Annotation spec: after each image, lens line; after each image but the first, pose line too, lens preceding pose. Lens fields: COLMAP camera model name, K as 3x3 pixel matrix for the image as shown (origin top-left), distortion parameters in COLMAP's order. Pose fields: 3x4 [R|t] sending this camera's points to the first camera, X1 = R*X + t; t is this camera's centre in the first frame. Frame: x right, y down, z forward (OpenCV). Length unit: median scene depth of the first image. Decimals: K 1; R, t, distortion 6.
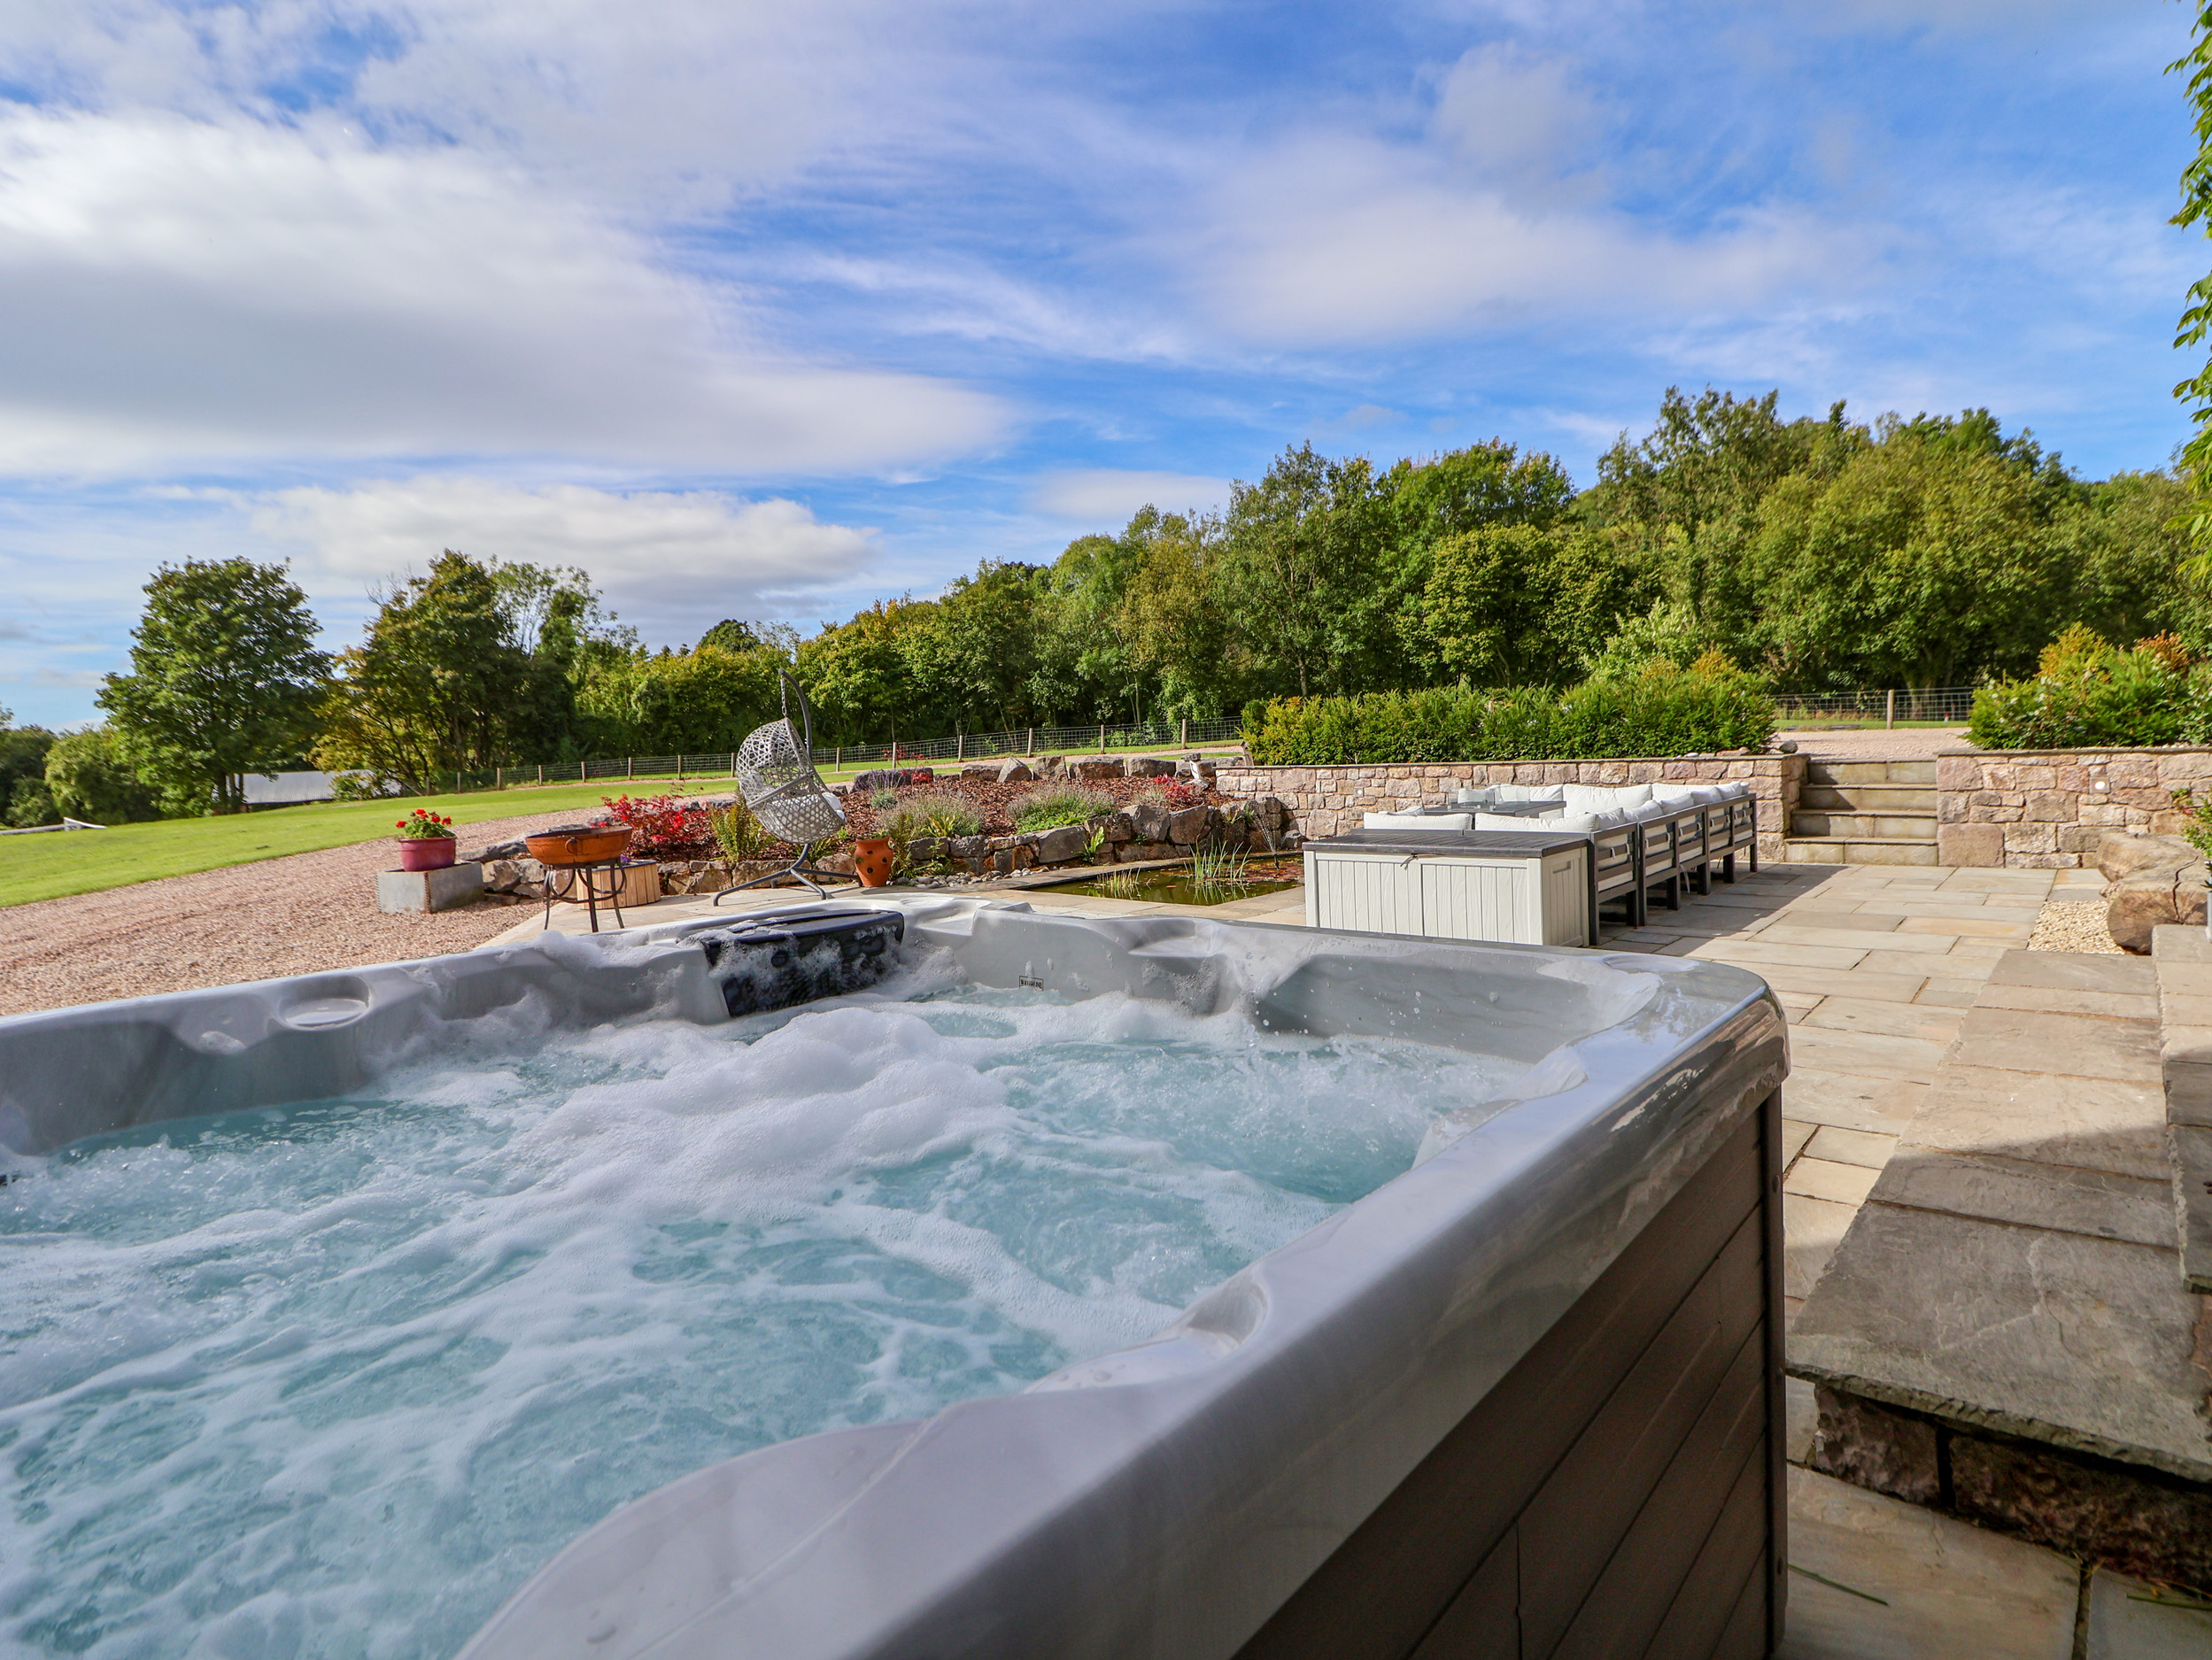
lens RADIAL K [[1147.9, 0, 1122.8], [0, 1147.9, 770.7], [0, 0, 1]] dist [-0.002822, -0.000990]
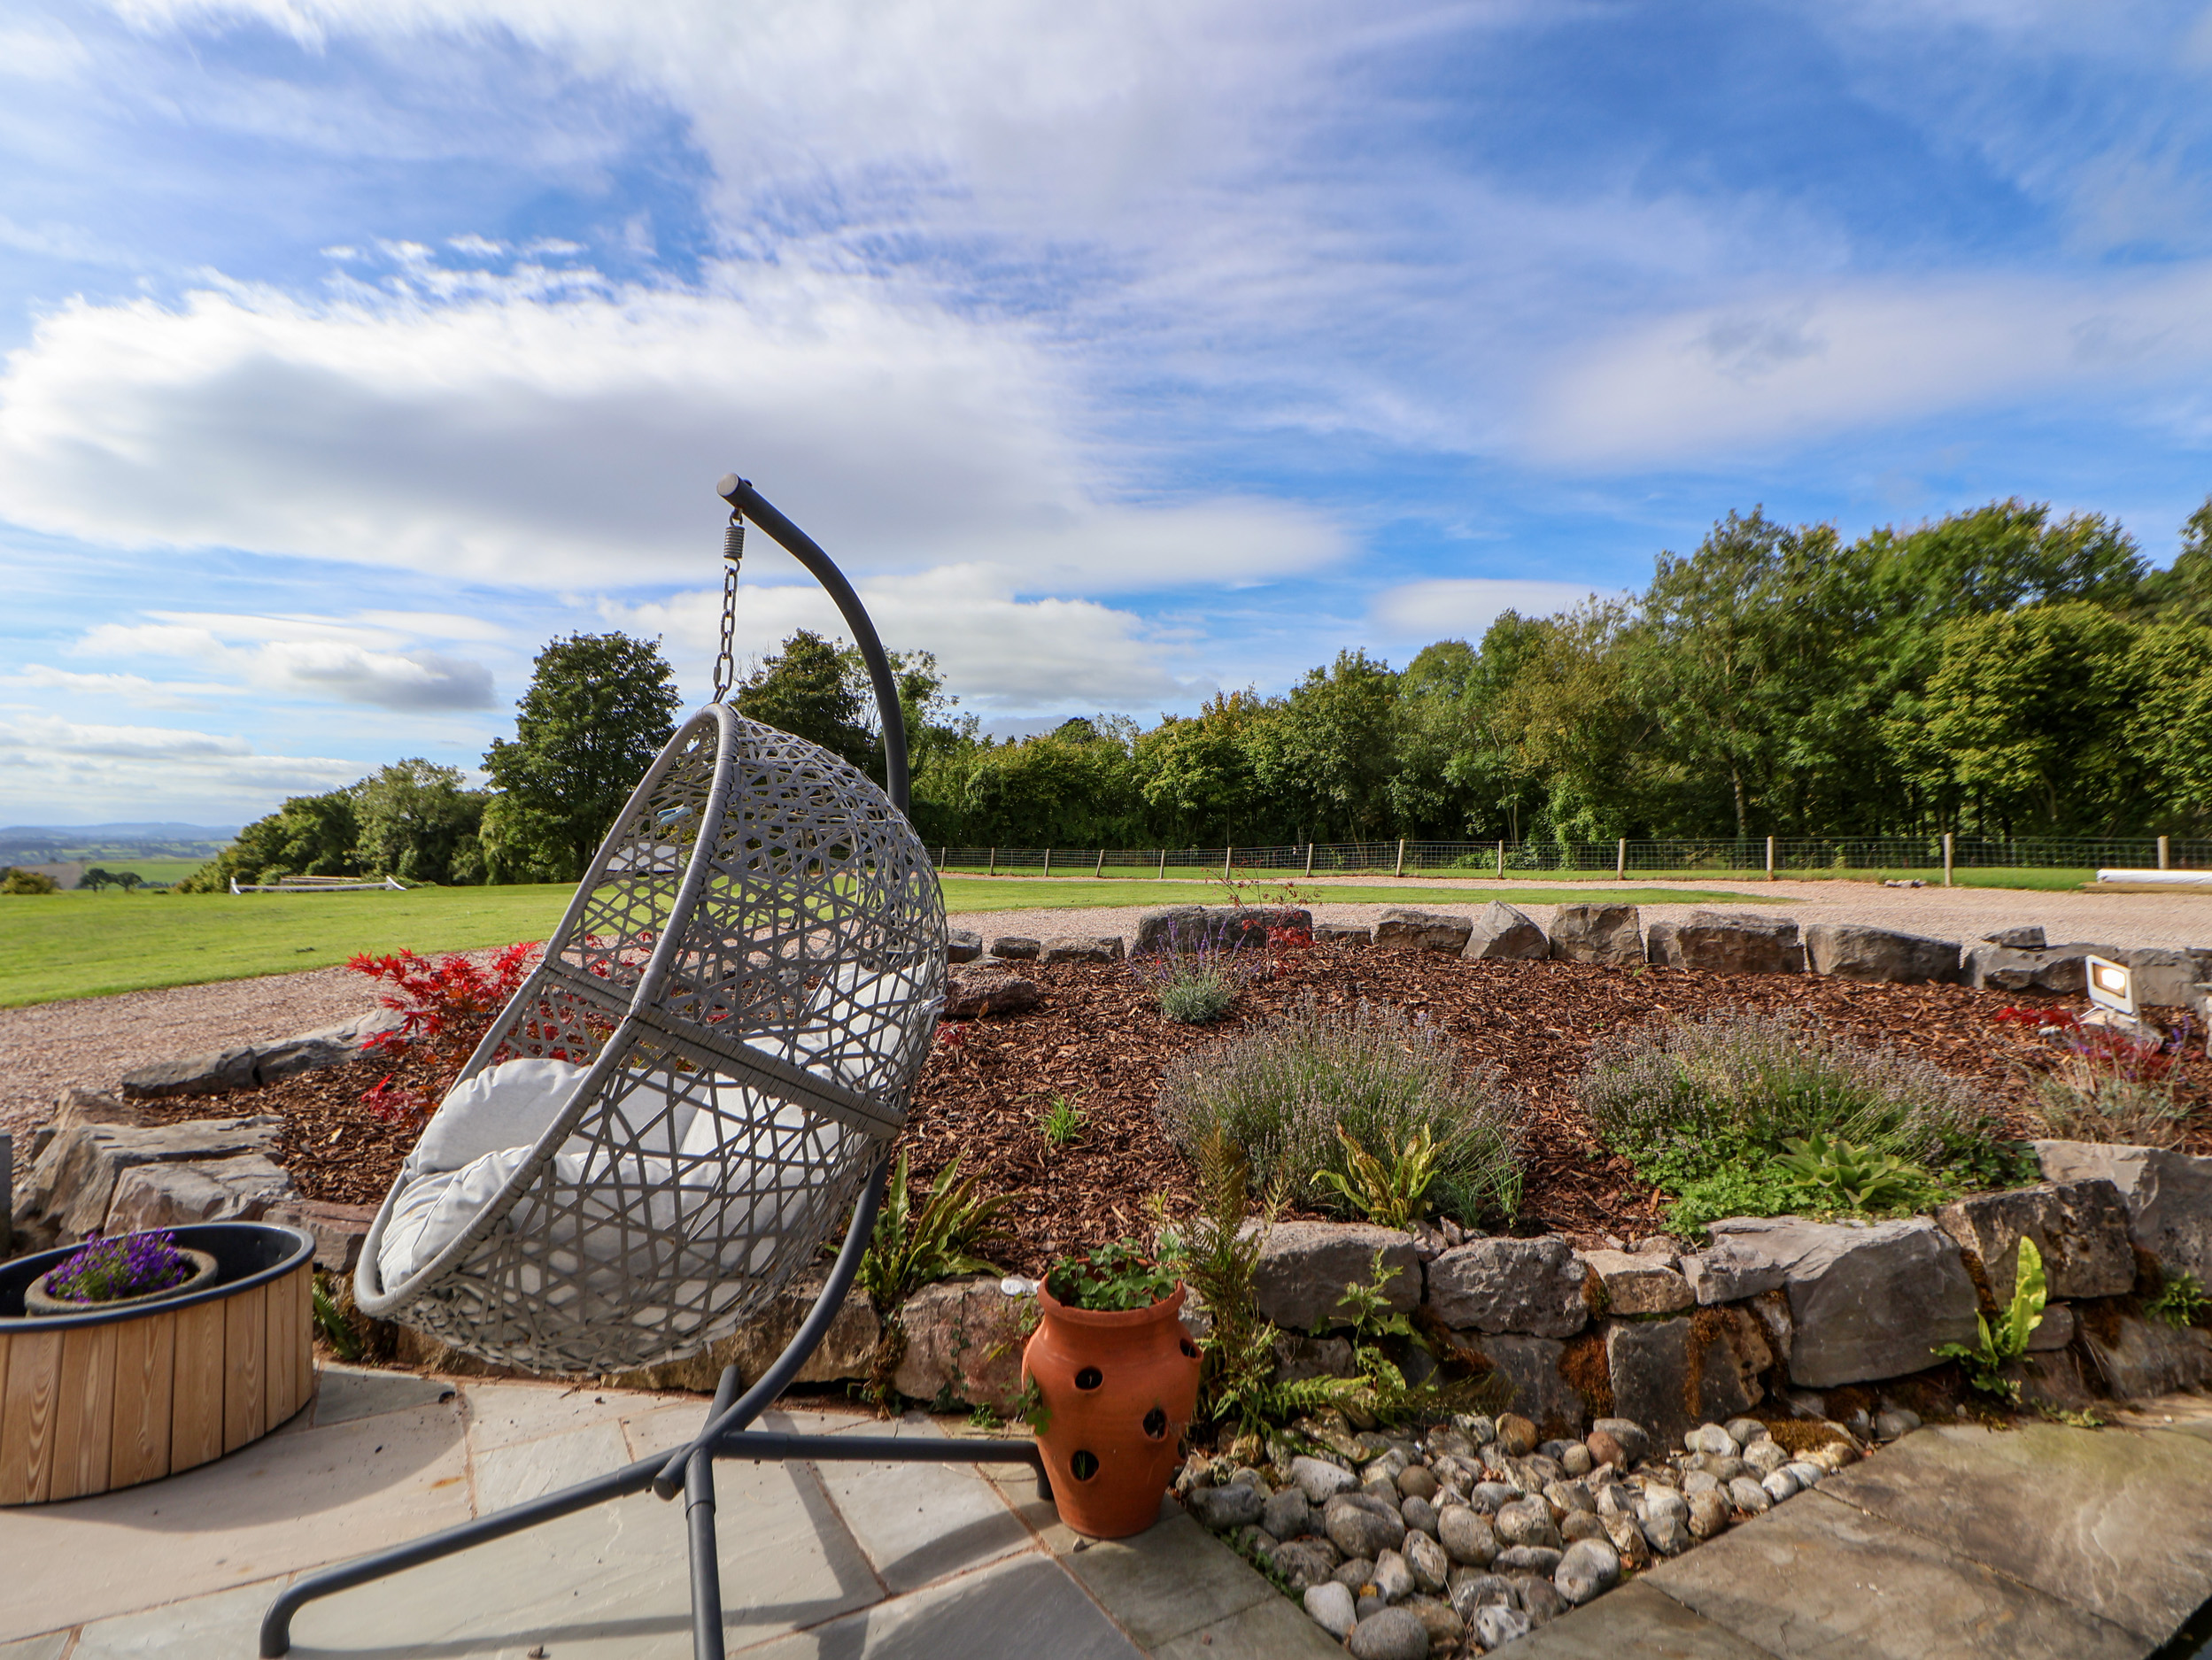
lens RADIAL K [[1147.9, 0, 1122.8], [0, 1147.9, 770.7], [0, 0, 1]] dist [-0.002822, -0.000990]
pose [[0.956935, 0.038278, -0.287768, -0.026101], [-0.065147, 0.994302, -0.084378, -0.003458], [0.282898, 0.099492, 0.953976, 0.126961]]
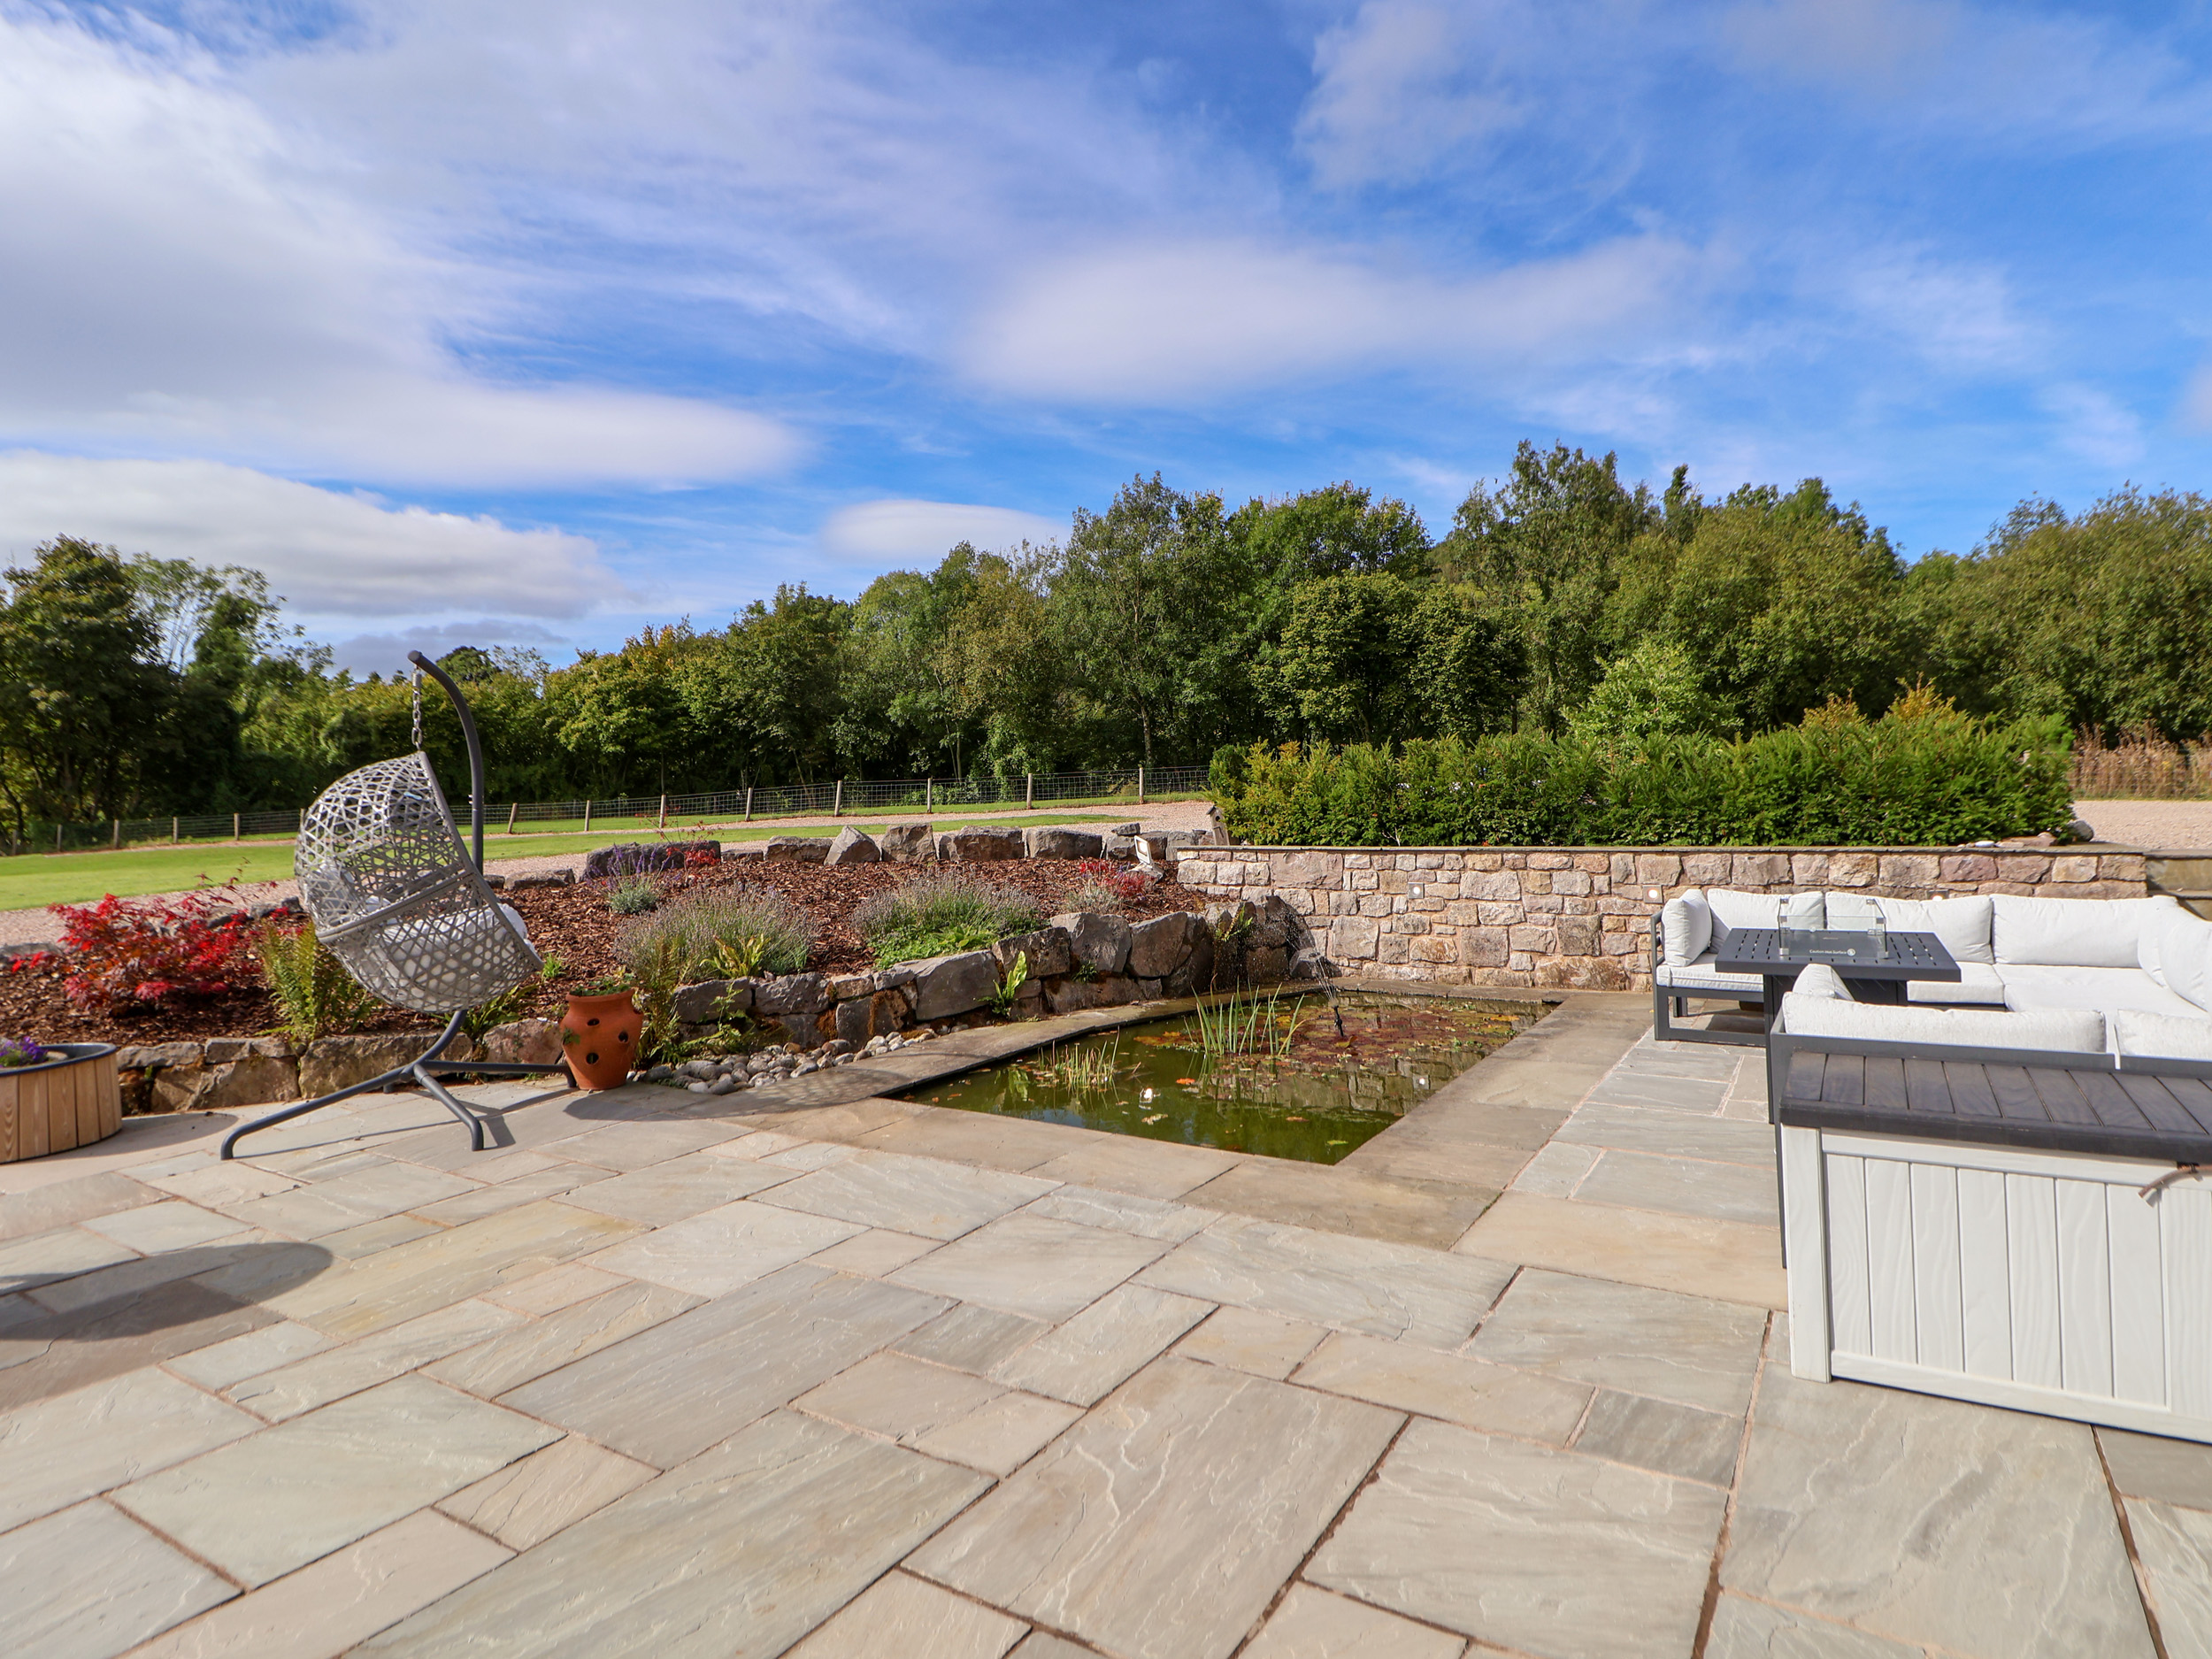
lens RADIAL K [[1222.0, 0, 1153.3], [0, 1222.0, 762.7], [0, 0, 1]] dist [0.002417, -0.016589]
pose [[0.983009, 0.021333, 0.182312, -0.012960], [-0.011341, 0.998384, -0.055677, -0.002574], [-0.183205, 0.052663, 0.981663, 0.066114]]
